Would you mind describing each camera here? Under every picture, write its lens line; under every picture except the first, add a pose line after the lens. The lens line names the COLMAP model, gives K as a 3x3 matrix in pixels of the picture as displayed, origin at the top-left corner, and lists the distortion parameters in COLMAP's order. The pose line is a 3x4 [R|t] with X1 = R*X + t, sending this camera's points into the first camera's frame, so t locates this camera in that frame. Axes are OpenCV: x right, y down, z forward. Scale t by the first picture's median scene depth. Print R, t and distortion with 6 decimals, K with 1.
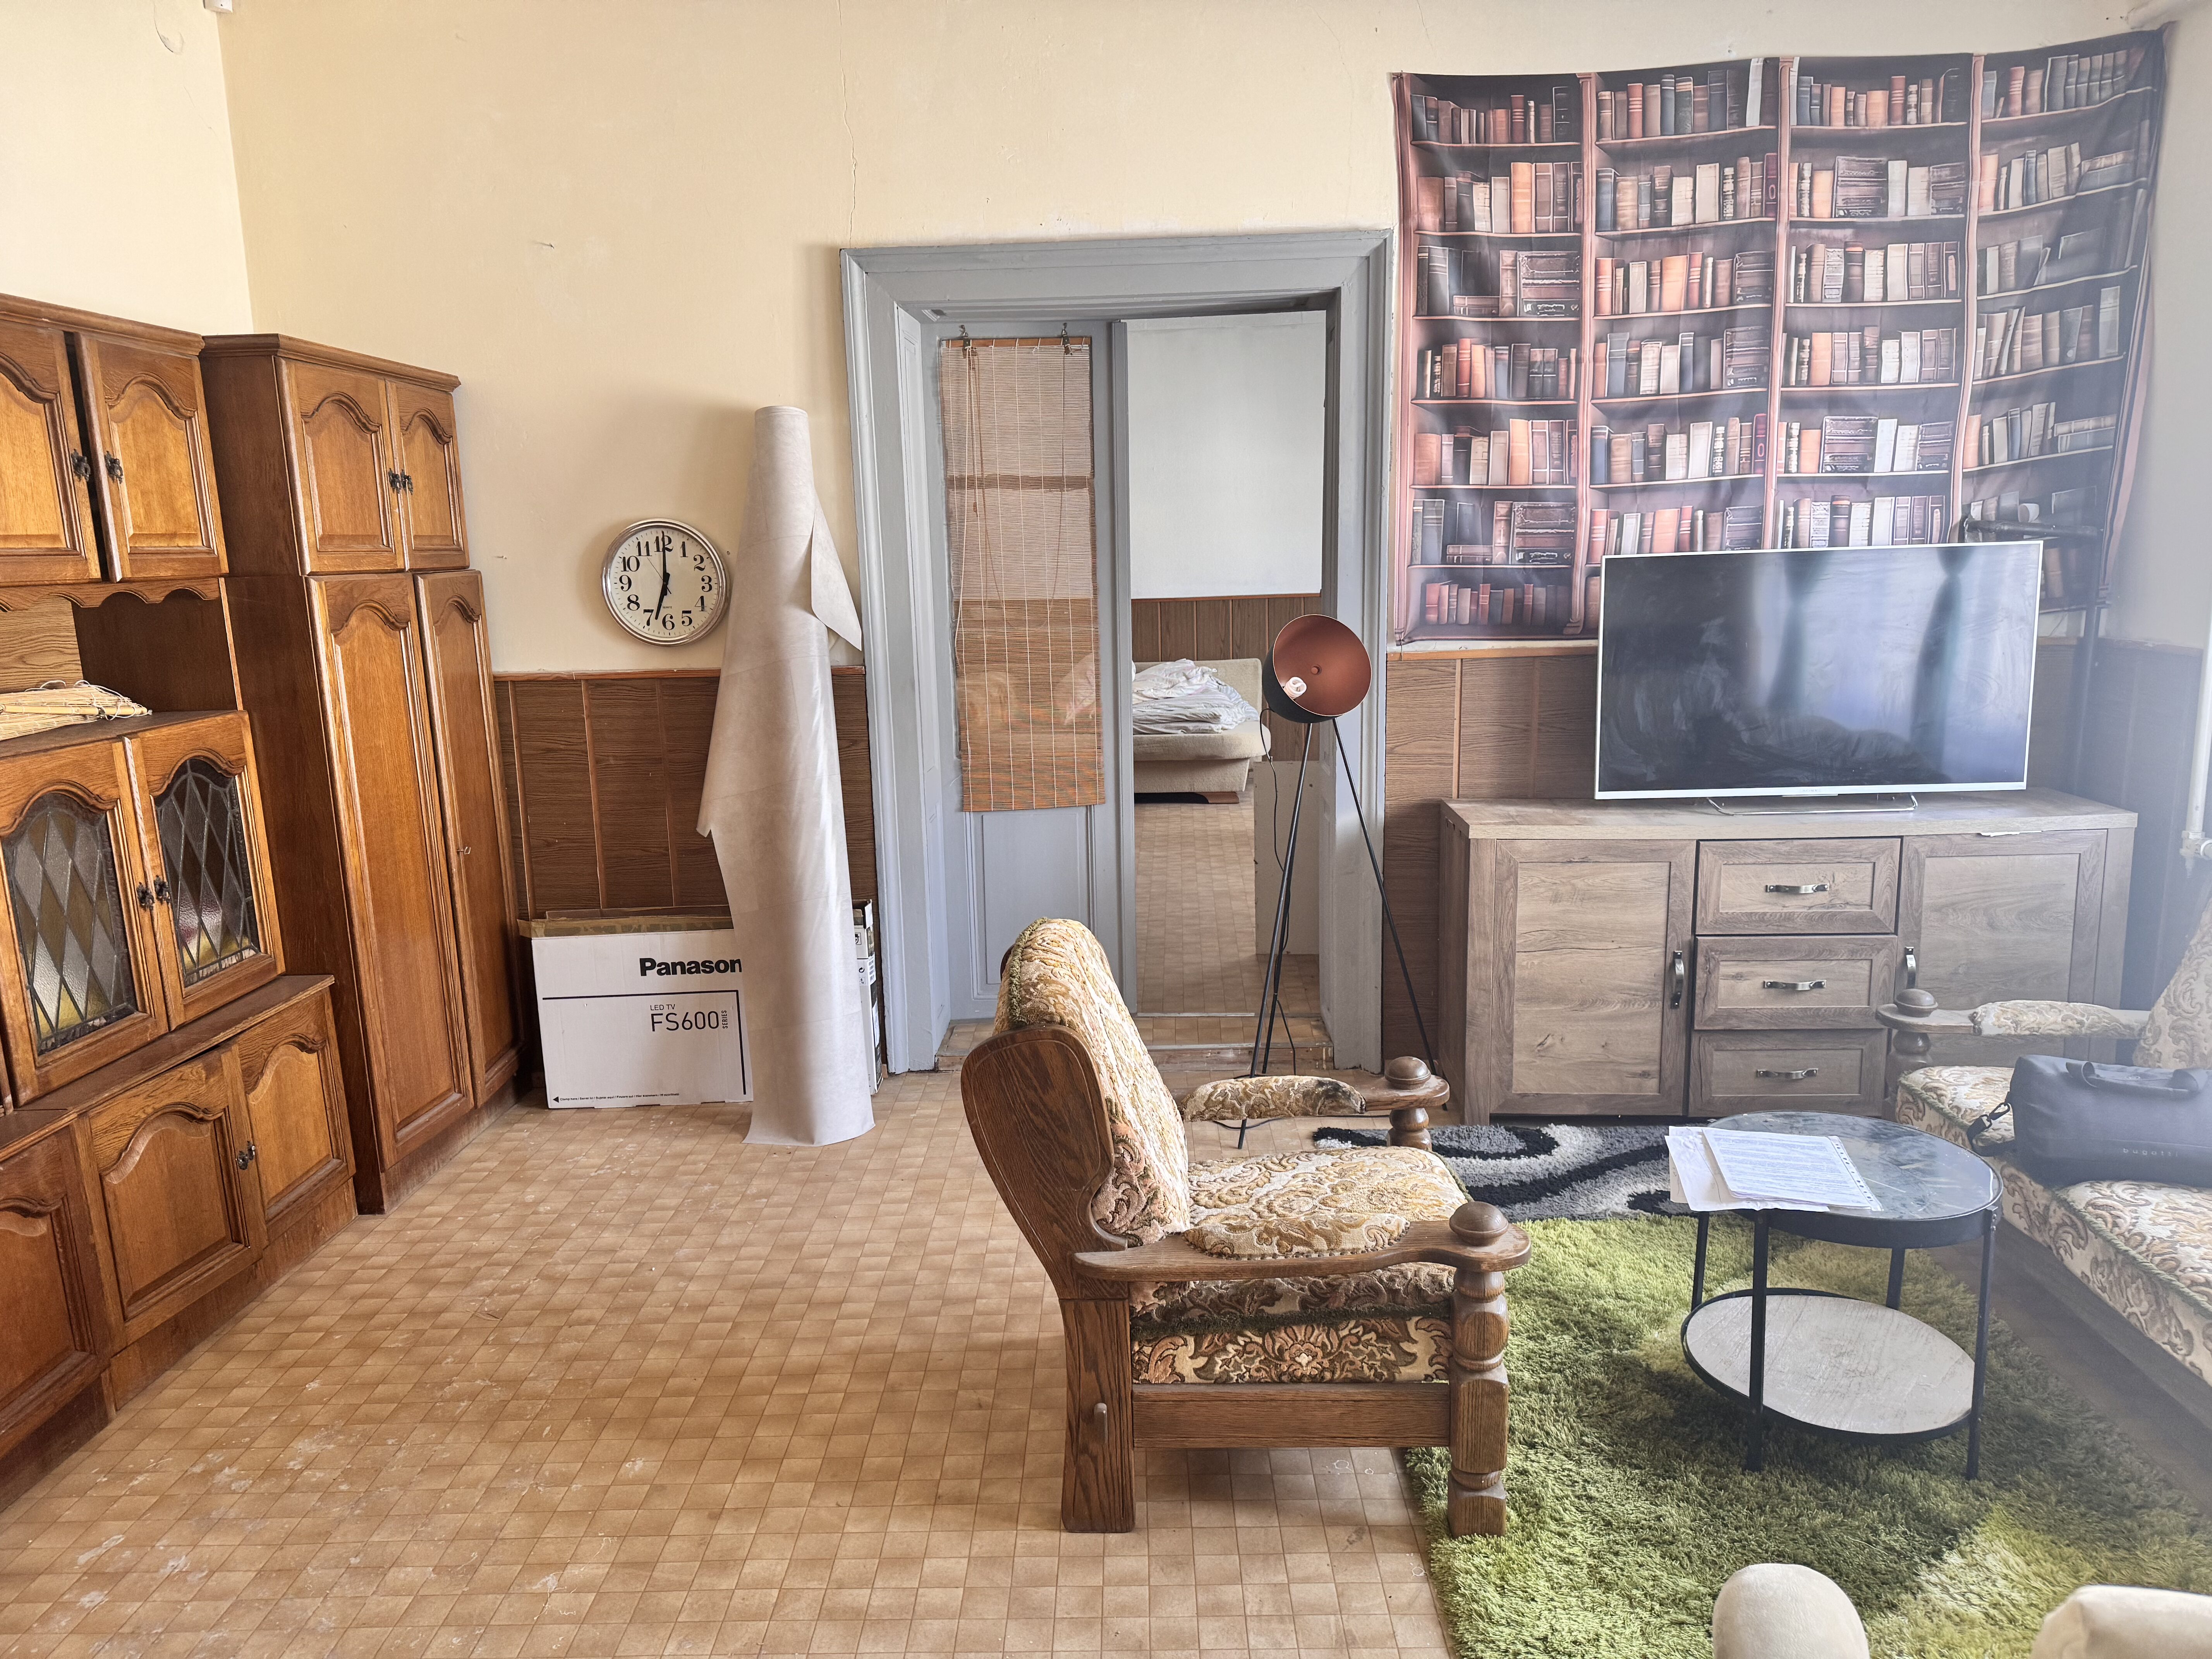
lens RADIAL K [[1555.6, 0, 1098.6], [0, 1555.6, 832.3], [0, 0, 1]] dist [0.030202, -0.034012]
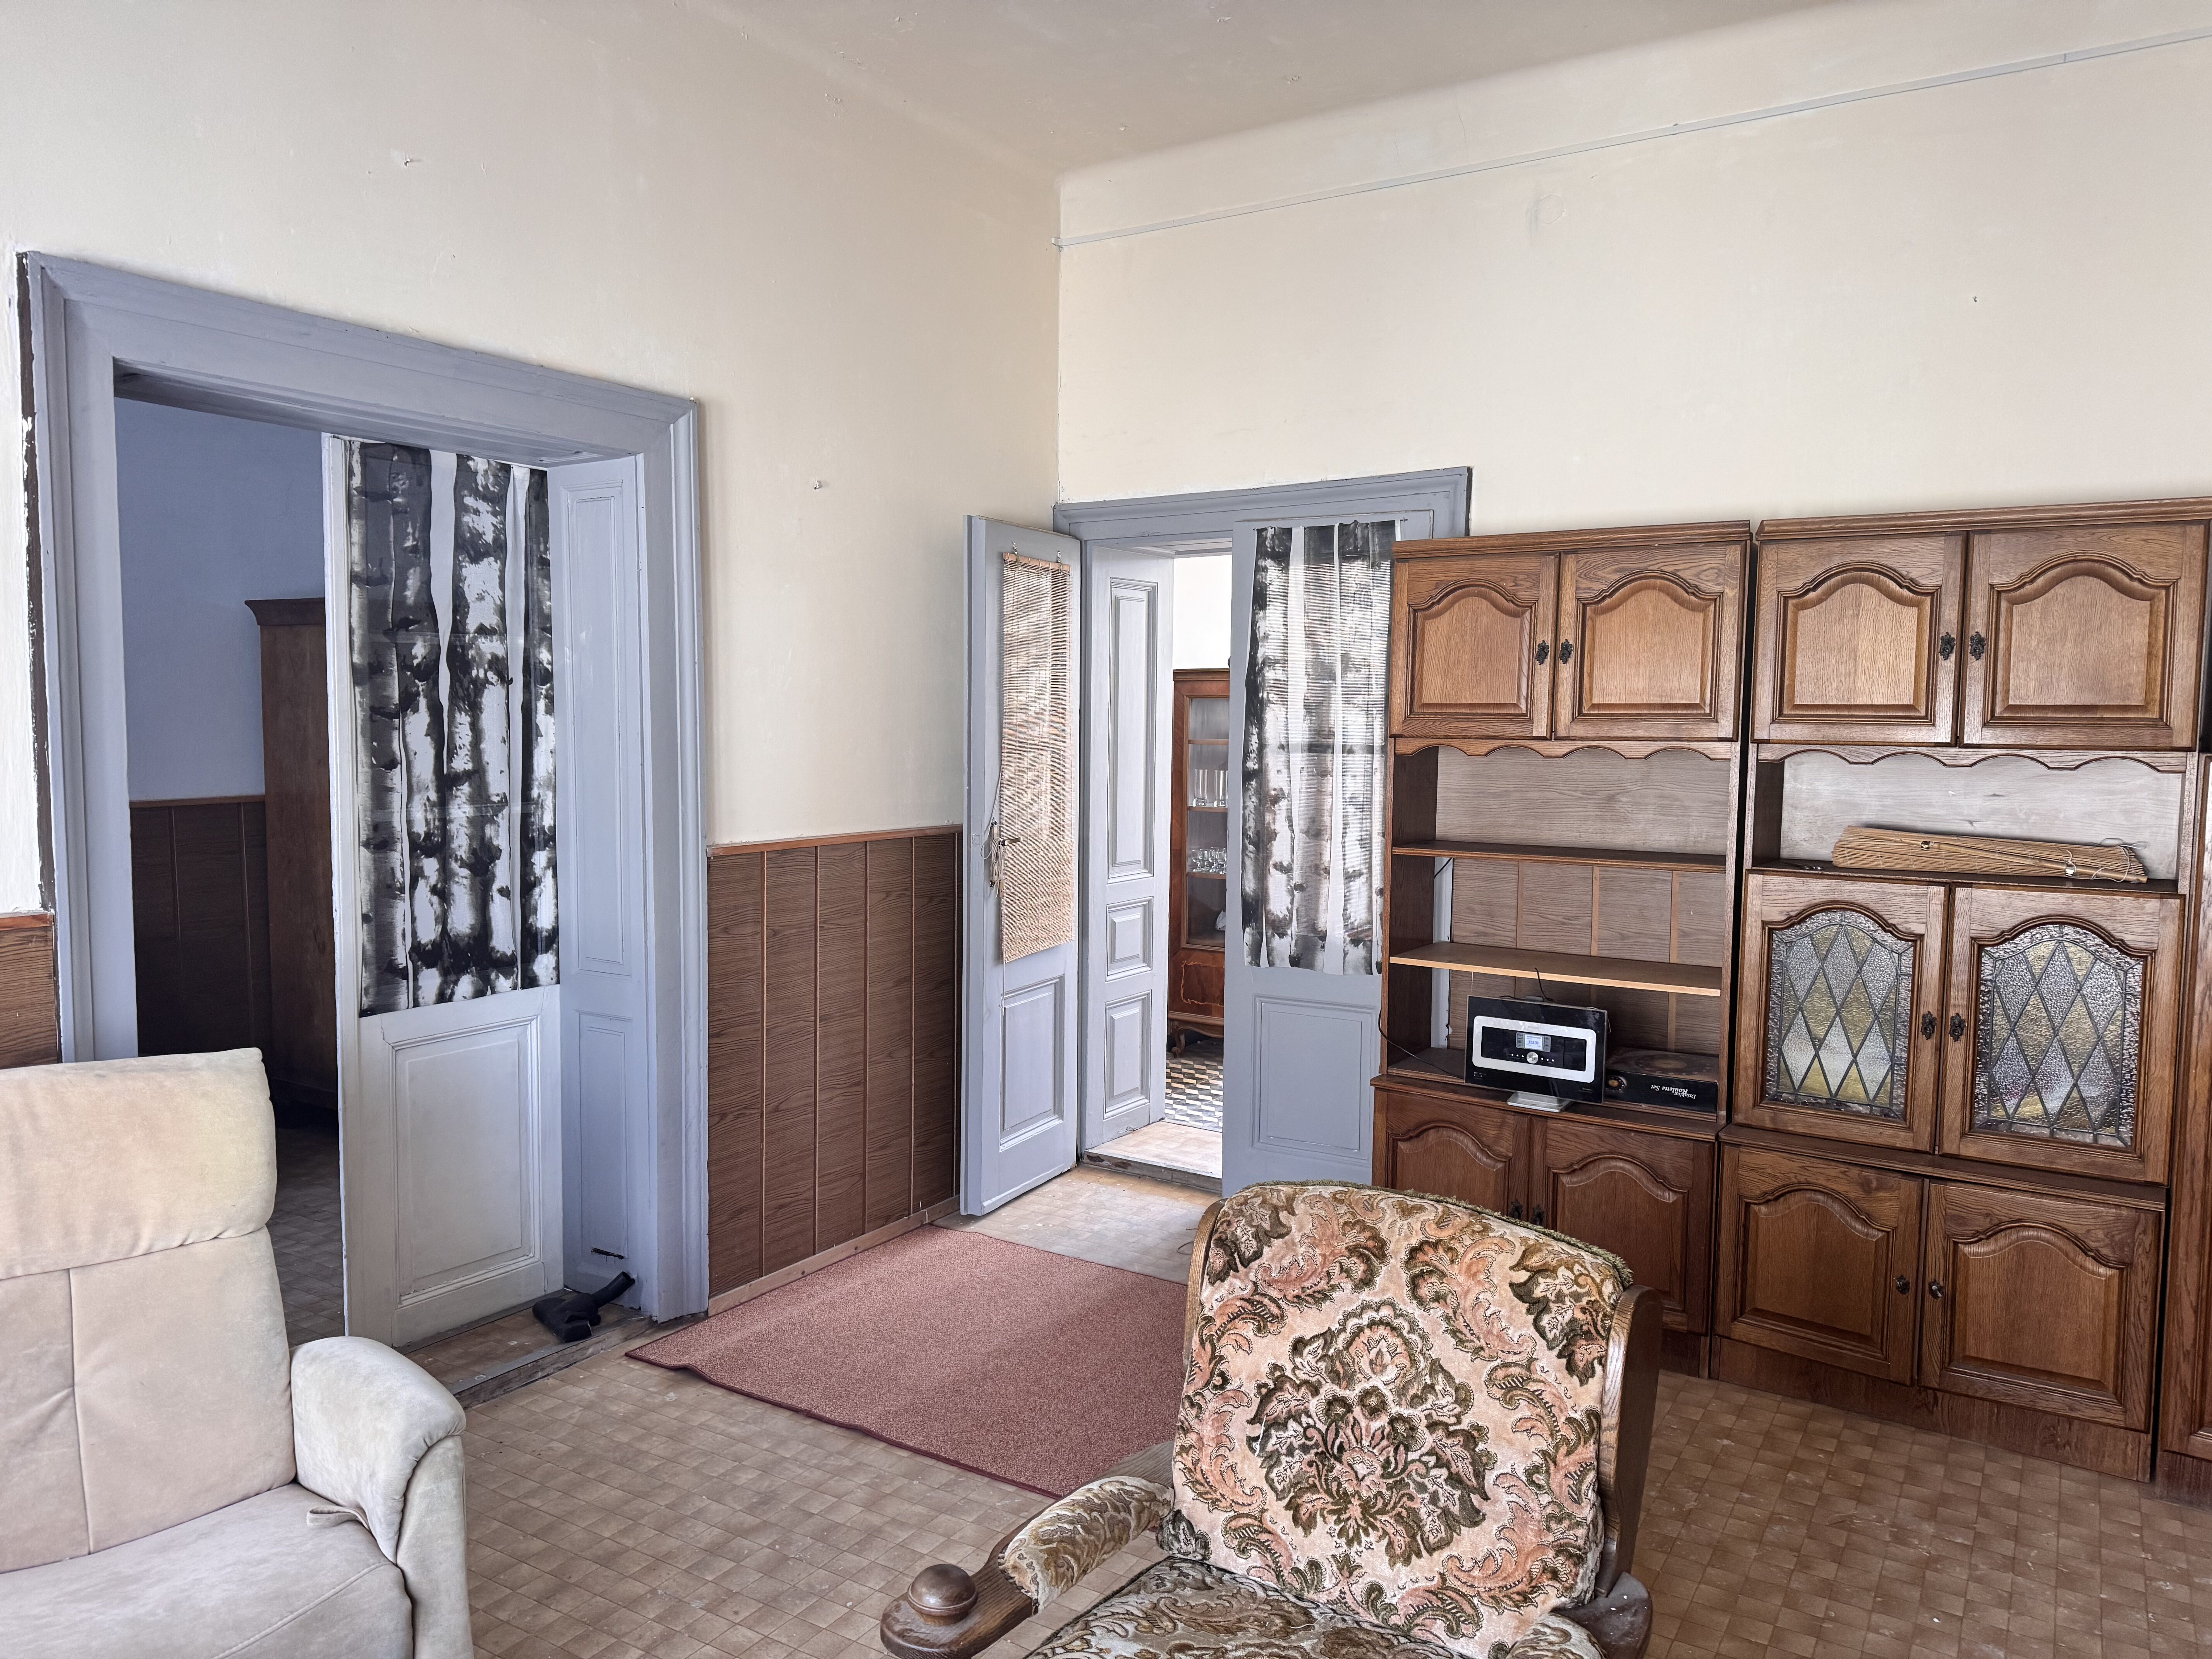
lens RADIAL K [[1555.6, 0, 1098.6], [0, 1555.6, 832.3], [0, 0, 1]] dist [0.030202, -0.034012]
pose [[-0.523212, 0.092099, -0.847211, 0.497710], [-0.150116, 0.968638, 0.198006, -0.176054], [0.838877, 0.230779, -0.492978, 0.806855]]
